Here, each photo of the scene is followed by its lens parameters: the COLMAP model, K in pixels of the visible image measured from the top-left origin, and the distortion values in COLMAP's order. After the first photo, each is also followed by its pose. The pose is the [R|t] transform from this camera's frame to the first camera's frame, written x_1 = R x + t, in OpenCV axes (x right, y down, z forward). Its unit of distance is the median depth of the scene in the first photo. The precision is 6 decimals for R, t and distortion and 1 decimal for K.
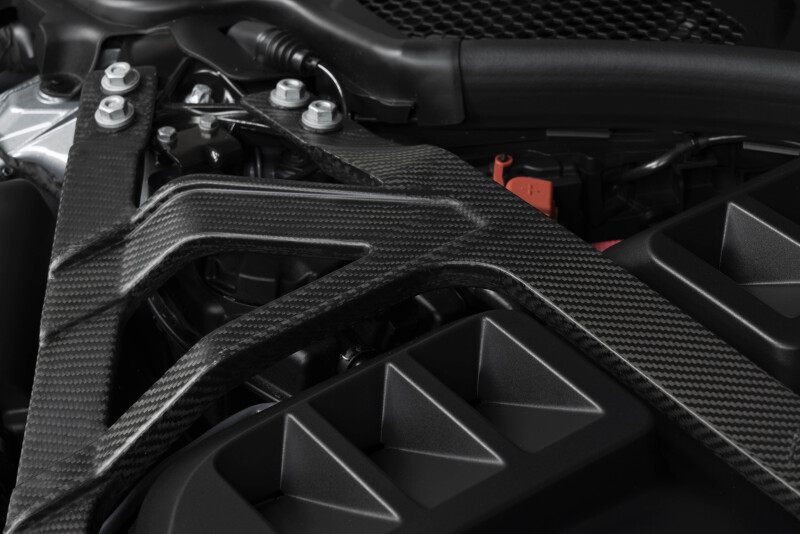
lens RADIAL K [[2295.2, 0, 400.0], [0, 2295.2, 267.0], [0, 0, 1]] dist [0.086526, -0.503532]
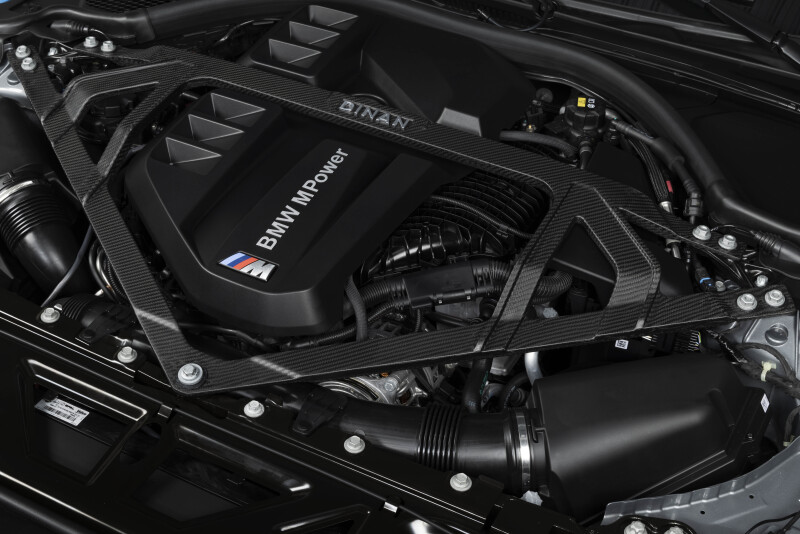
lens RADIAL K [[1183.3, 0, 400.0], [0, 1183.3, 267.0], [0, 0, 1]] dist [-0.023453, 0.010967]
pose [[0.885099, -0.292534, 0.361971, -0.305405], [0.250570, 0.954943, 0.159058, 0.045821], [-0.392192, -0.050083, 0.918519, -0.412415]]
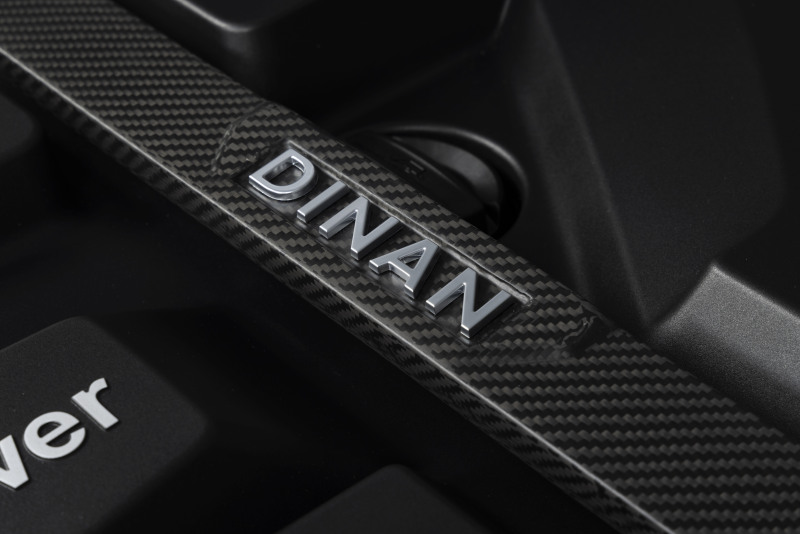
lens RADIAL K [[1723.0, 0, 400.0], [0, 1723.0, 267.0], [0, 0, 1]] dist [0.000473, 0.134996]
pose [[0.992541, -0.093533, 0.078187, 0.140493], [0.087416, 0.993089, 0.078313, 0.060577], [-0.084971, -0.070894, 0.993858, 0.350984]]
